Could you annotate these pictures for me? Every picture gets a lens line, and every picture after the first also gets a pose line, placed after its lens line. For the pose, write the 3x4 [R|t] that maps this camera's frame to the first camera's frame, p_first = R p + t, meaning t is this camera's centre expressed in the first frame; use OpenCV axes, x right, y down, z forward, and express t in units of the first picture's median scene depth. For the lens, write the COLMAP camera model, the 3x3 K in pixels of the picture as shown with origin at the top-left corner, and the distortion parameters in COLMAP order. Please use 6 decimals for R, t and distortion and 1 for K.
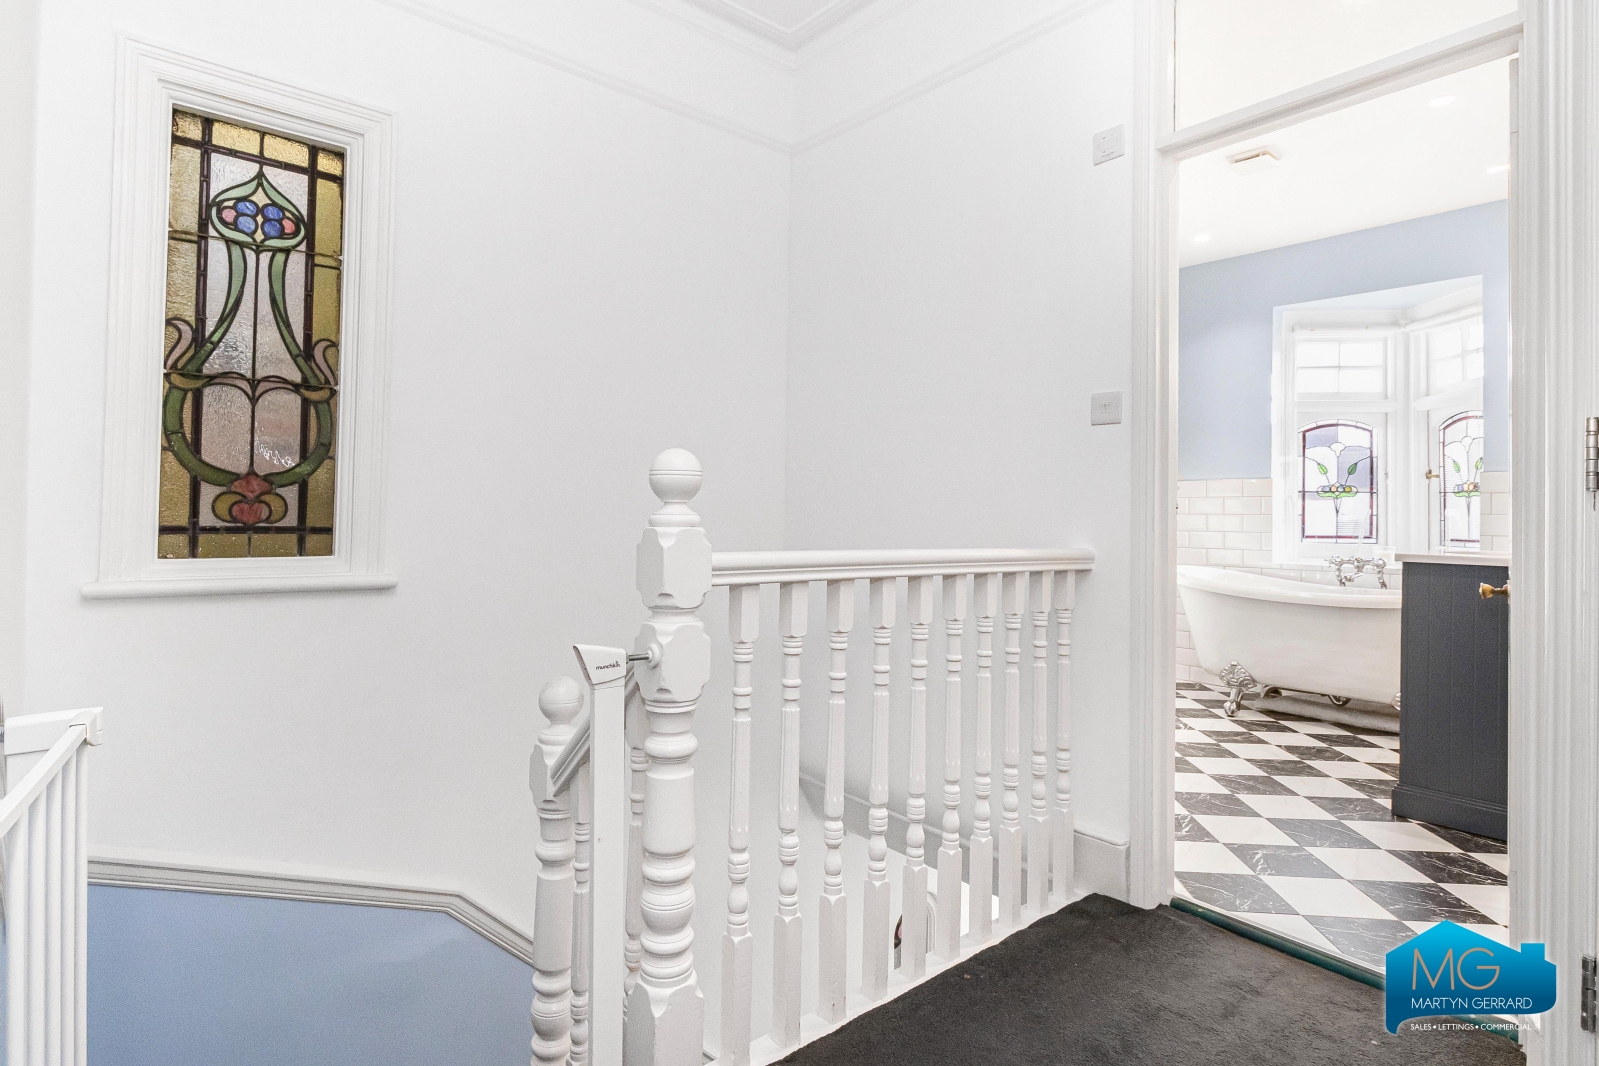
lens RADIAL K [[855.6, 0, 799.7], [0, 855.6, 508.9], [0, 0, 1]] dist [0.006789, 0.000367]
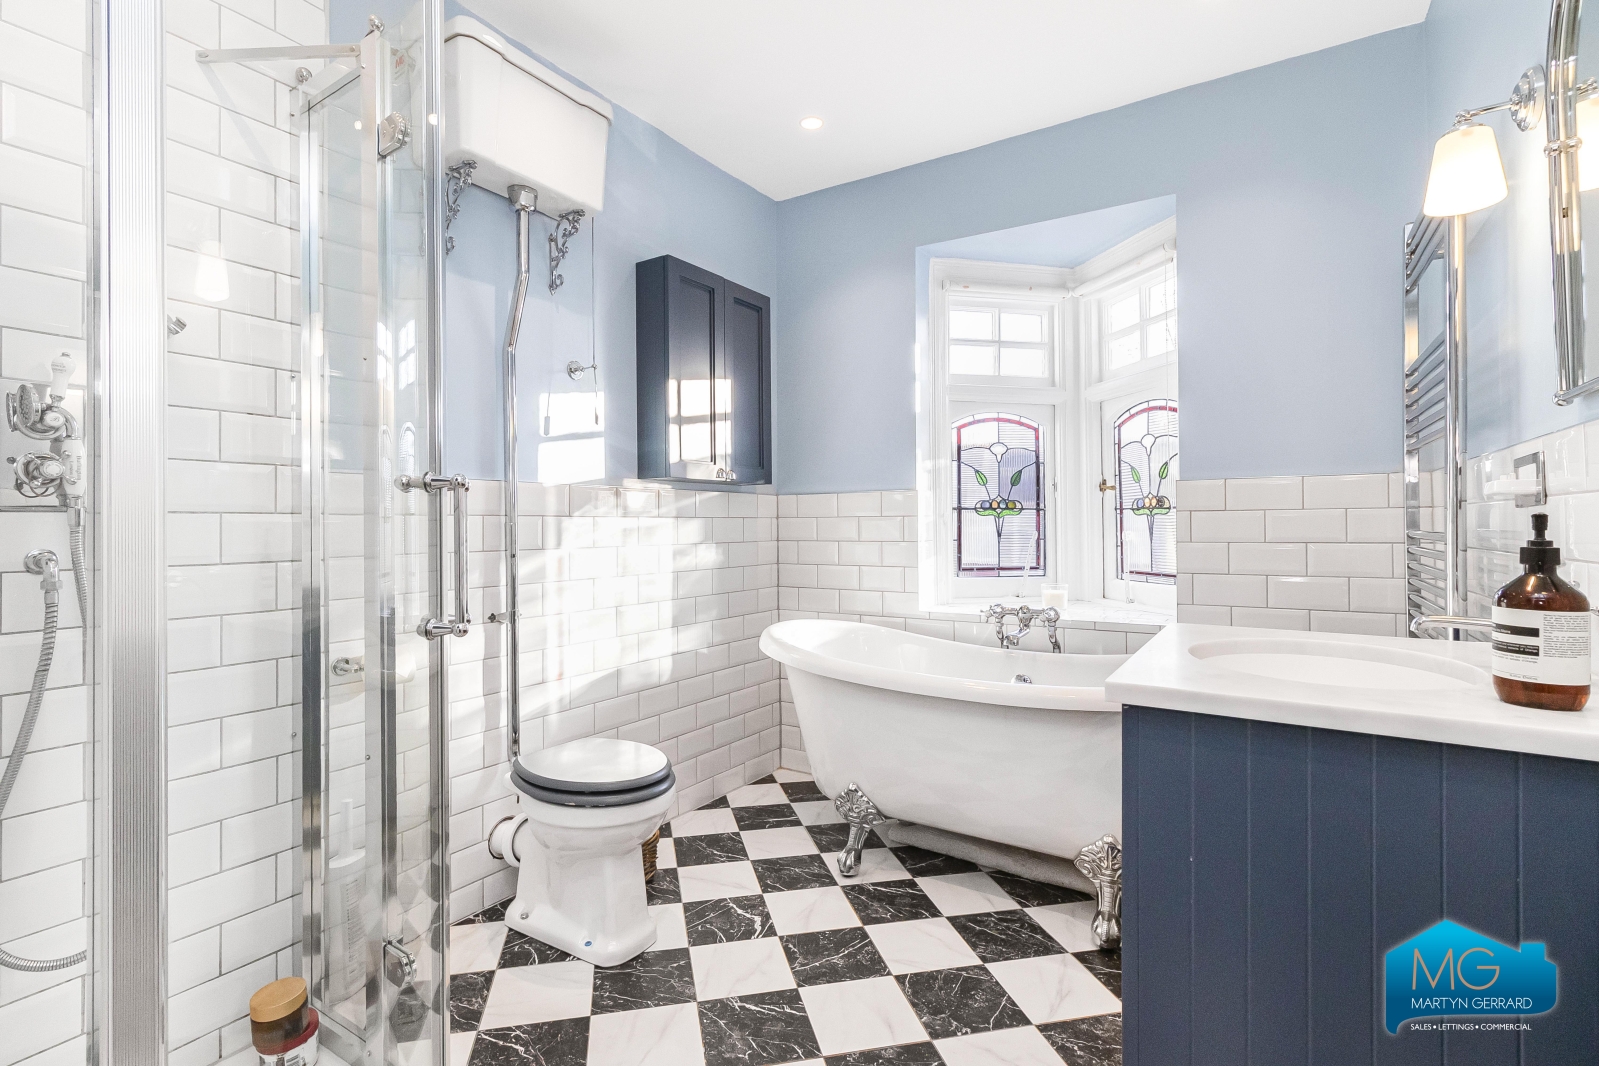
lens RADIAL K [[751.6, 0, 805.5], [0, 751.6, 524.7], [0, 0, 1]] dist [-0.001973, 0.000291]
pose [[0.956764, -0.014896, 0.290482, 0.279115], [0.012440, 0.999870, 0.010299, -0.015096], [-0.290598, -0.006240, 0.956825, 0.428188]]
